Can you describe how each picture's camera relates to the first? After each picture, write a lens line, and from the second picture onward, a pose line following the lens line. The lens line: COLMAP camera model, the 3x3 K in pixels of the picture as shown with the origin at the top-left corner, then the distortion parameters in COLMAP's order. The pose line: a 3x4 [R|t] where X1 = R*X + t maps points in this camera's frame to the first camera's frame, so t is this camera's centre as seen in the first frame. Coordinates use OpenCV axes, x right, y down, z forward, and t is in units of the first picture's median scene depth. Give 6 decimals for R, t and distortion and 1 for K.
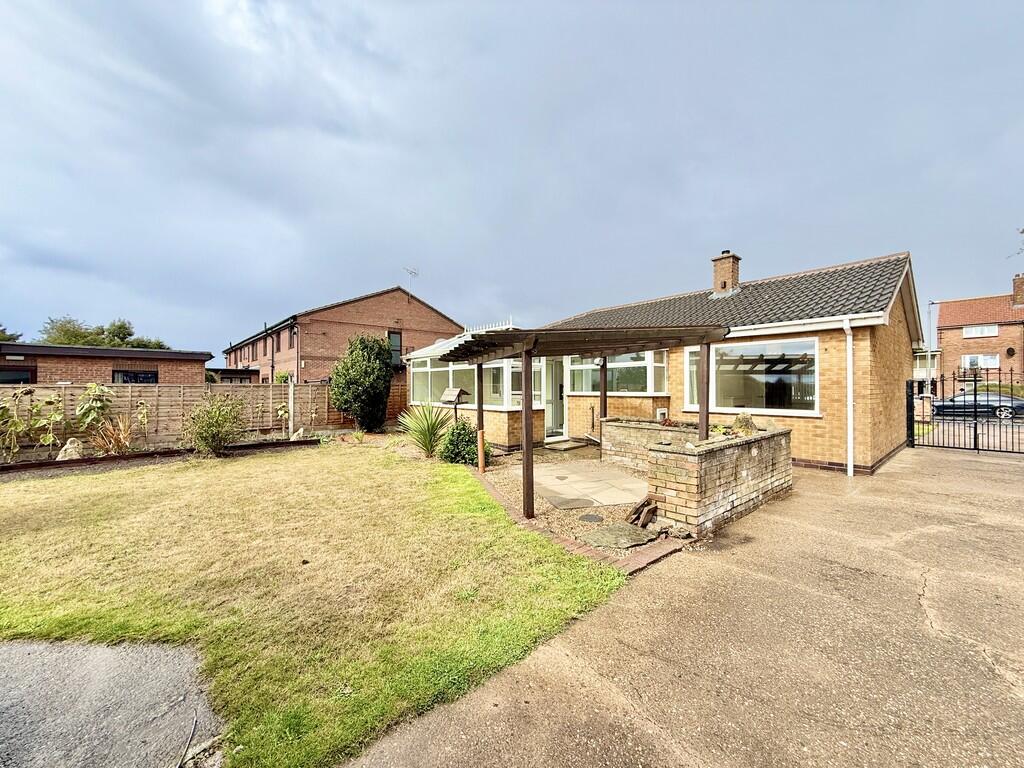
lens RADIAL K [[423.2, 0, 512.0], [0, 423.2, 384.0], [0, 0, 1]] dist [-0.000209, -0.000035]
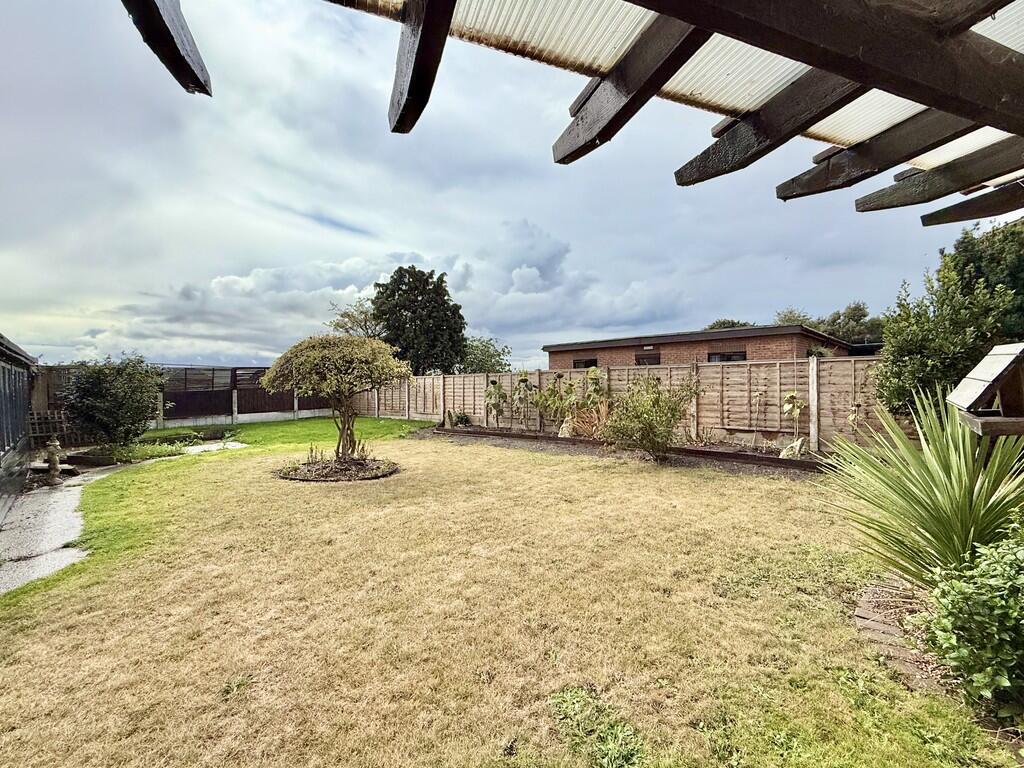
lens RADIAL K [[423.2, 0, 512.0], [0, 423.2, 384.0], [0, 0, 1]] dist [-0.000209, -0.000035]
pose [[0.087858, 0.014590, -0.996026, 0.019862], [0.028050, 0.999460, 0.017114, 0.011015], [0.995738, -0.029442, 0.087401, 0.485034]]
